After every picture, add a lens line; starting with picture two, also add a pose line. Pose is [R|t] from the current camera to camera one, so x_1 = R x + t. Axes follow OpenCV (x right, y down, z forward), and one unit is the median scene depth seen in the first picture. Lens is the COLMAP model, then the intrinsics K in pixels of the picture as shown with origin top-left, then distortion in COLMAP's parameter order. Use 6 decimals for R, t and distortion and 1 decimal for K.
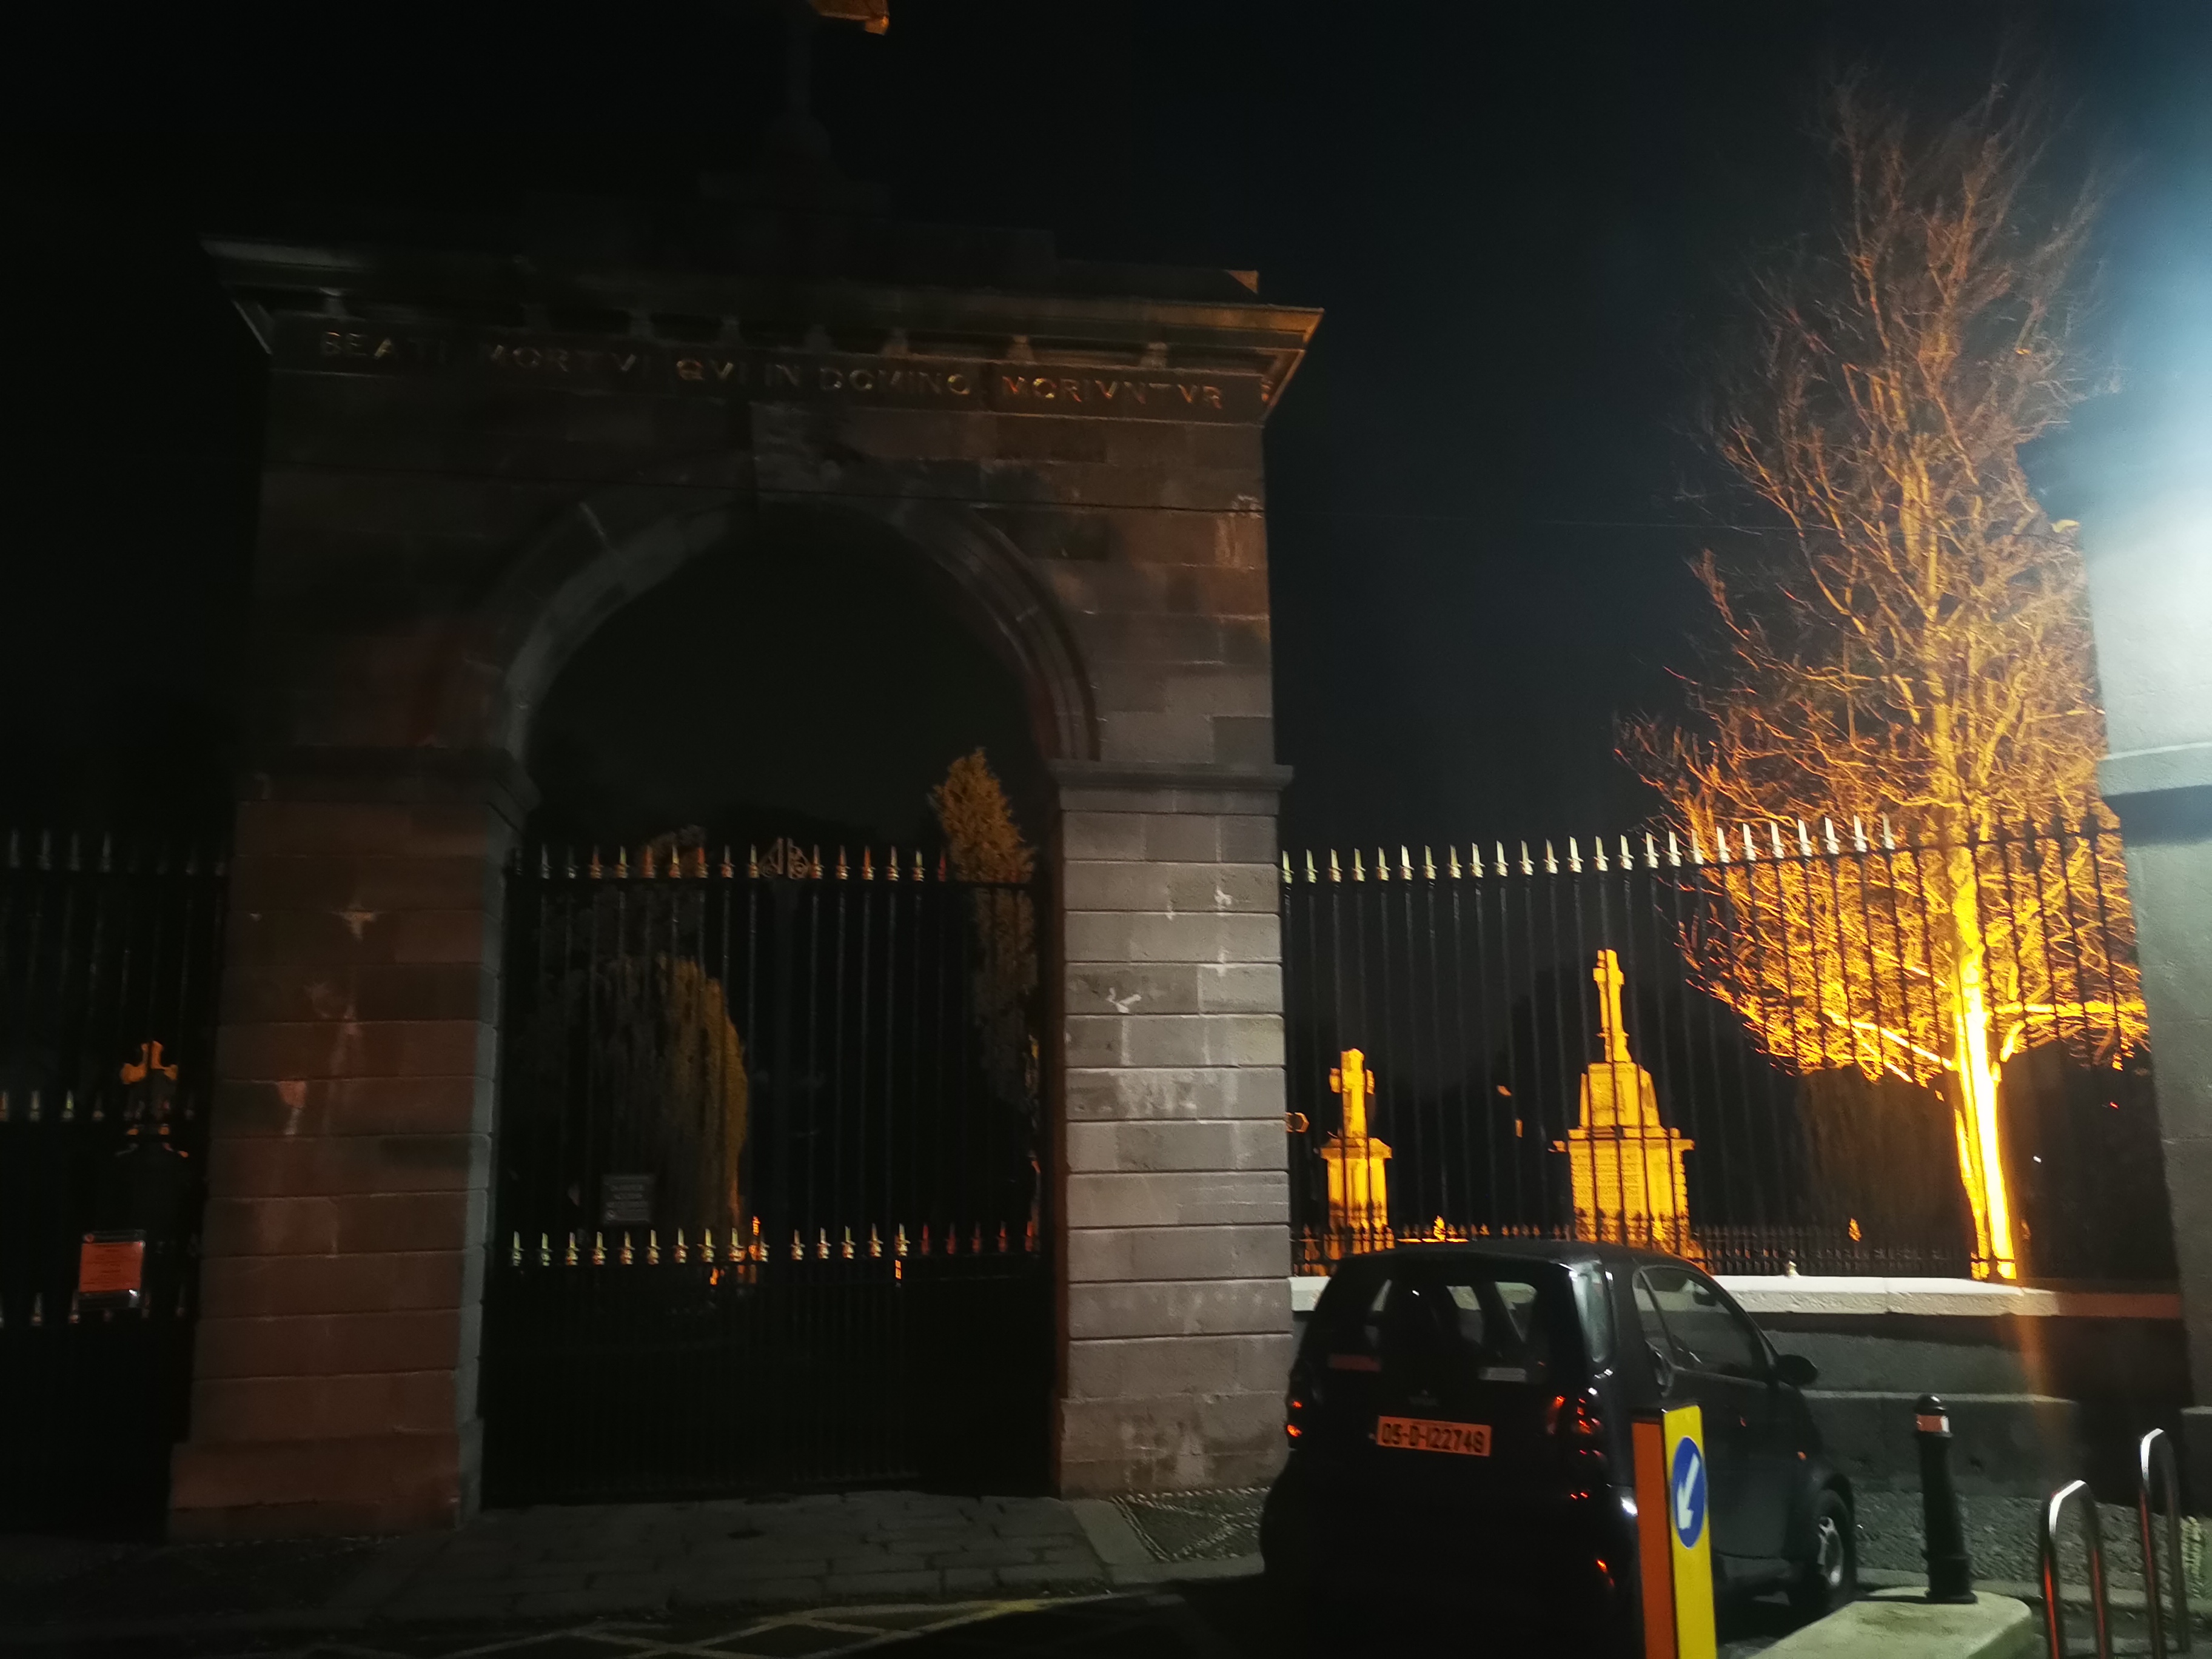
lens RADIAL K [[1718.5, 0, 1155.3], [0, 1718.5, 855.1], [0, 0, 1]] dist [0.001263, 0.001060]
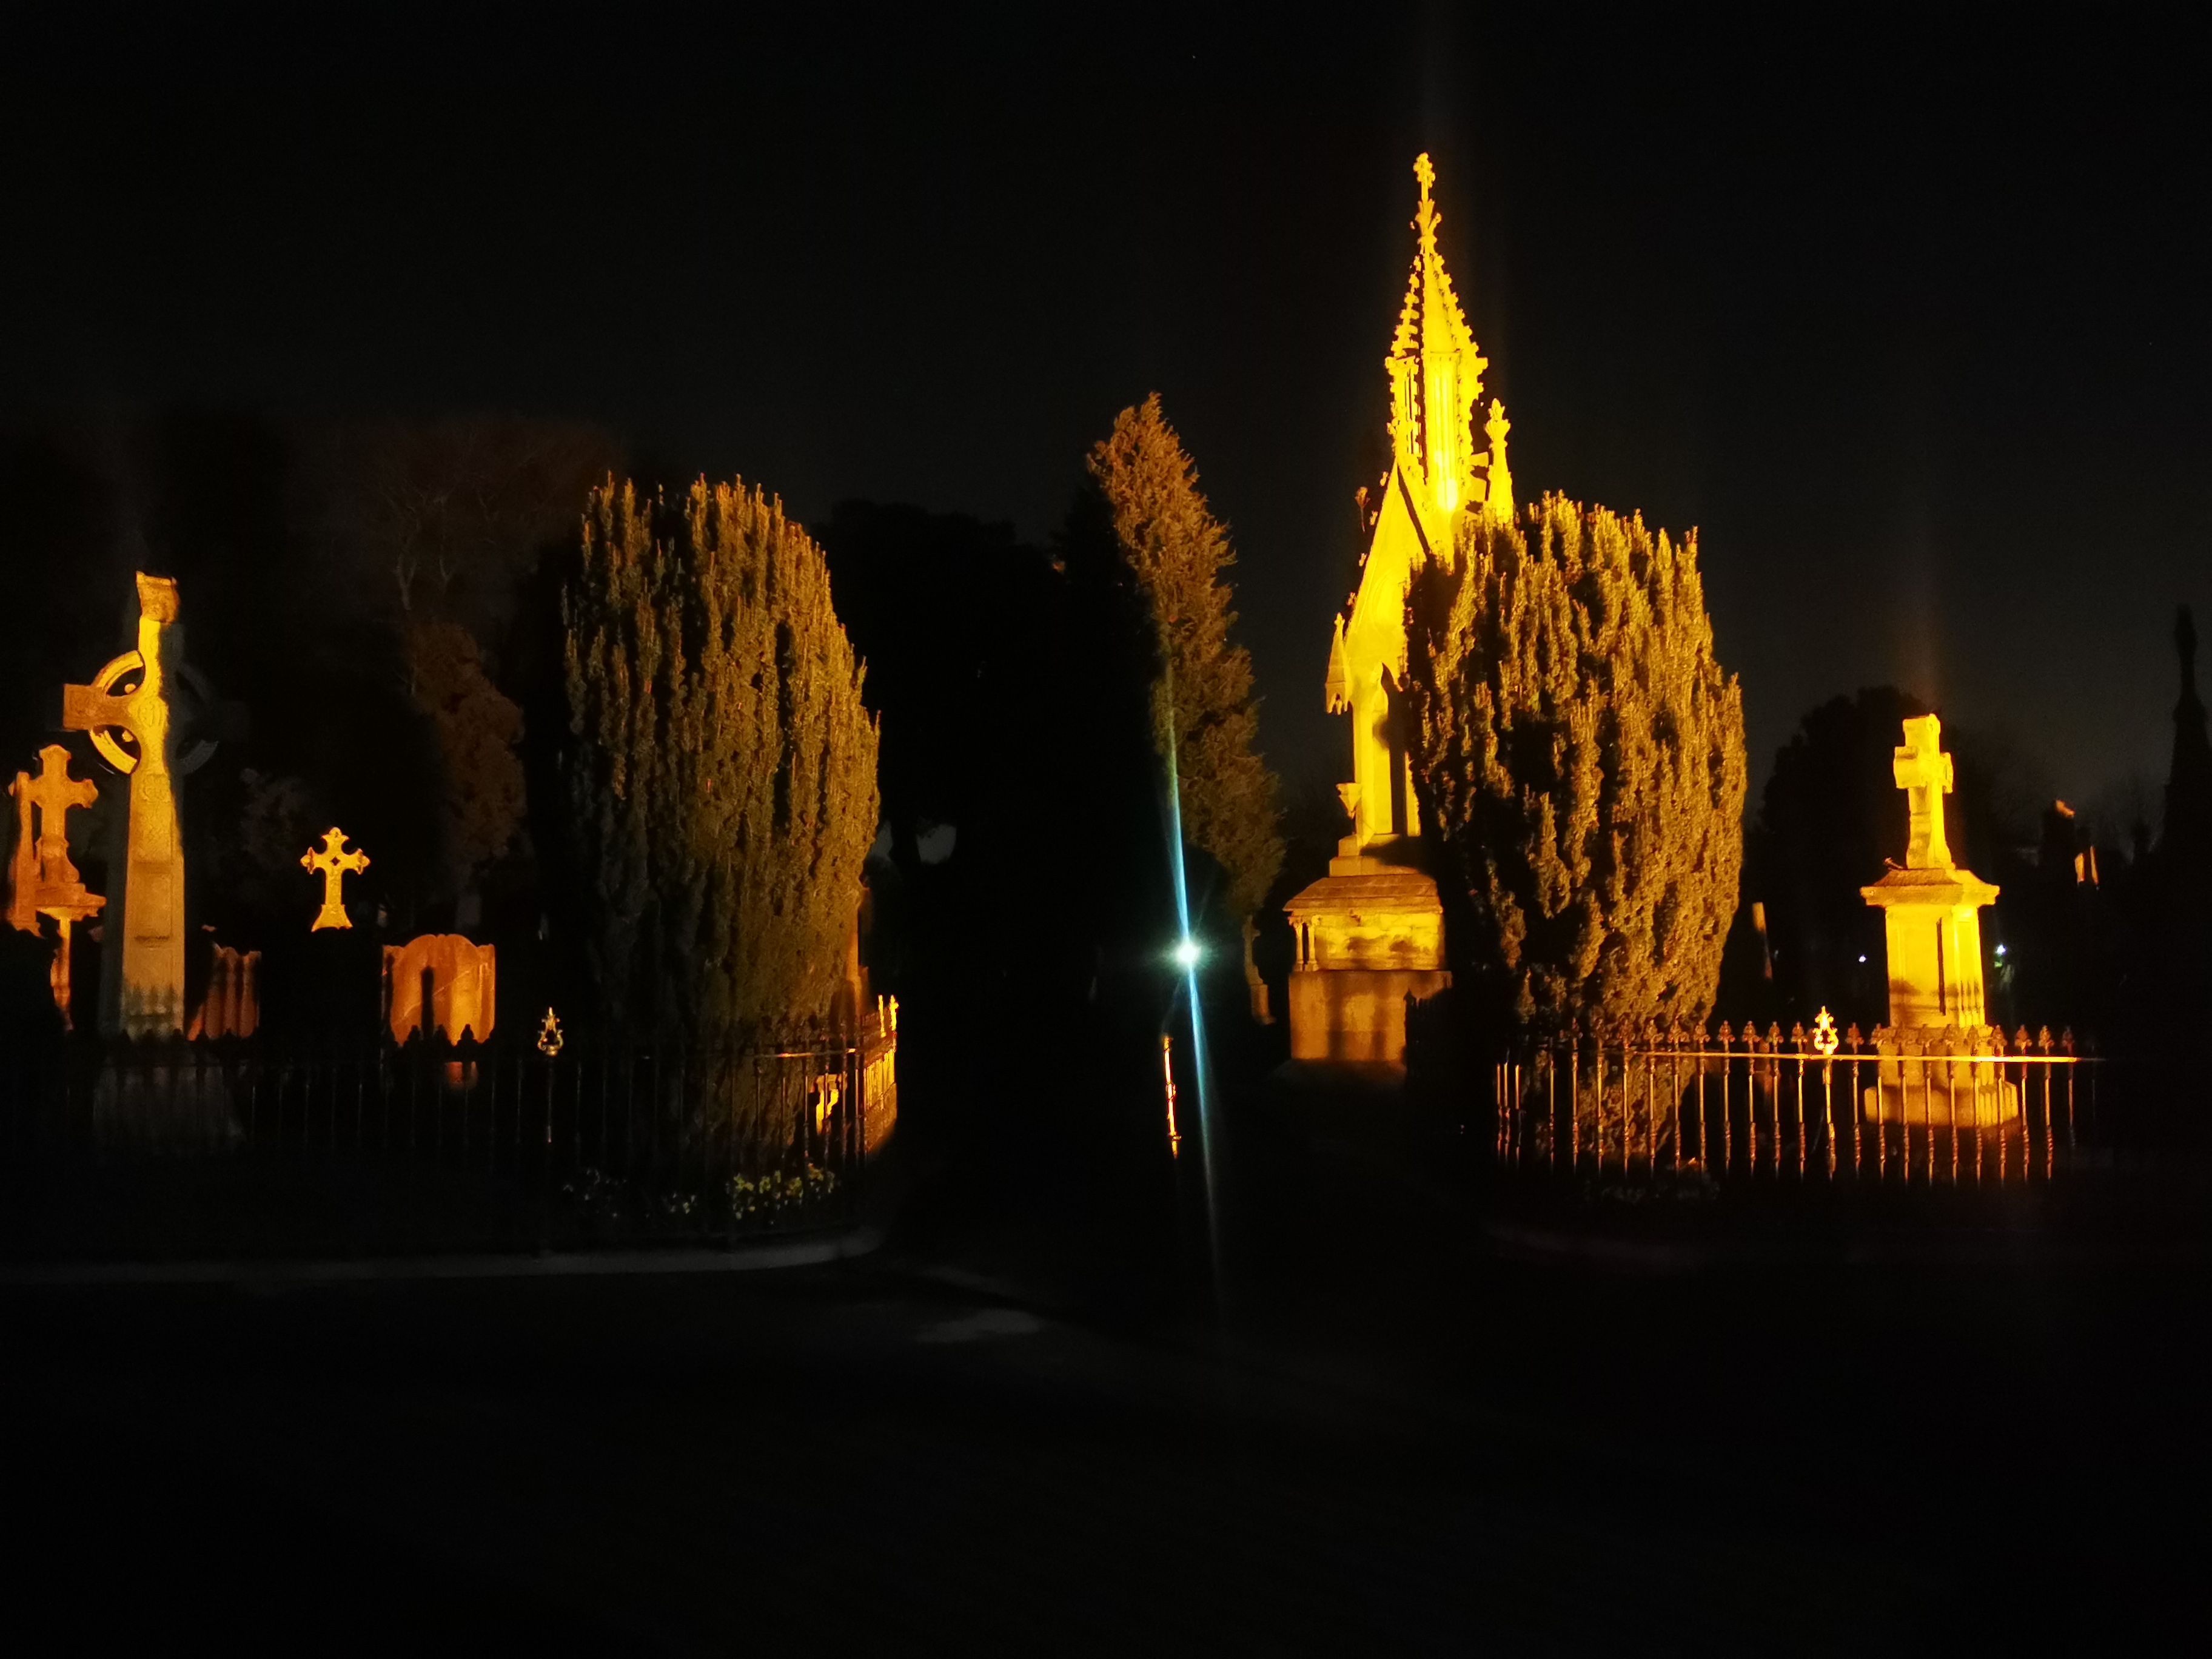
lens RADIAL K [[1718.5, 0, 1104.3], [0, 1718.5, 831.6], [0, 0, 1]] dist [0.001263, 0.001060]
pose [[0.995688, 0.000450, -0.092764, -0.067523], [0.010091, 0.993530, 0.113124, 0.056892], [0.092214, -0.113572, 0.989241, 0.277187]]
